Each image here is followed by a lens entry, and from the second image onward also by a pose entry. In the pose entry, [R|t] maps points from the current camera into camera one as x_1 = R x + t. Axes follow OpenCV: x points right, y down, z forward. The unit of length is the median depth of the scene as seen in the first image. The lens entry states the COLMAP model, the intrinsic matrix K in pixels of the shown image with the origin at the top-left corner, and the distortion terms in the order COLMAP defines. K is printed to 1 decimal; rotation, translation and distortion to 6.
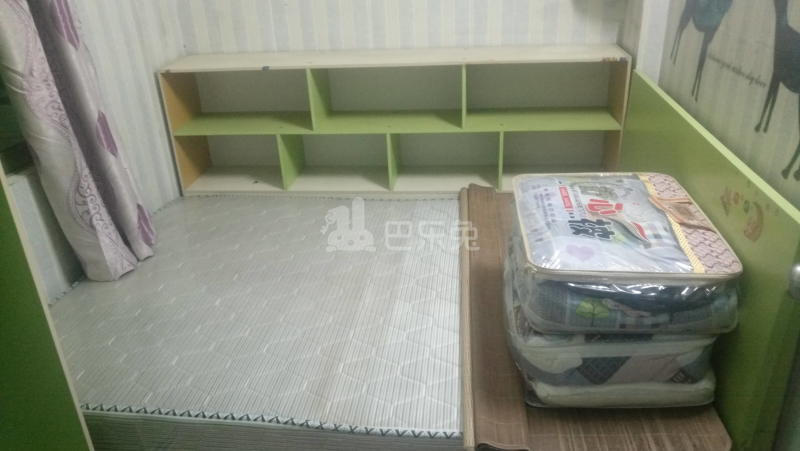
lens RADIAL K [[608.2, 0, 400.0], [0, 608.2, 225.5], [0, 0, 1]] dist [-0.036035, 0.006574]
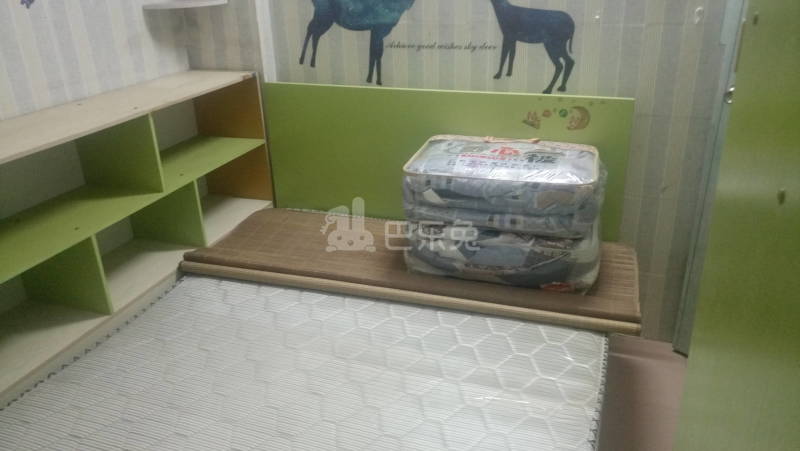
lens RADIAL K [[608.2, 0, 400.0], [0, 608.2, 225.5], [0, 0, 1]] dist [-0.036035, 0.006574]
pose [[0.219395, -0.358164, 0.907515, -0.785597], [0.432137, 0.869632, 0.238742, -0.248801], [-0.874713, 0.339792, 0.345569, 0.666468]]
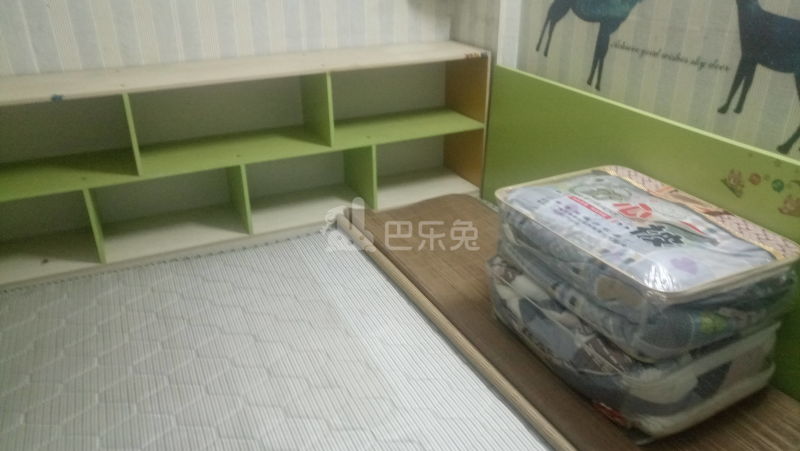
lens RADIAL K [[608.2, 0, 400.0], [0, 608.2, 225.5], [0, 0, 1]] dist [-0.036035, 0.006574]
pose [[0.849370, -0.191456, 0.491849, -0.359269], [0.195234, 0.979759, 0.044230, -0.098876], [-0.490361, 0.058458, 0.869557, 0.305258]]
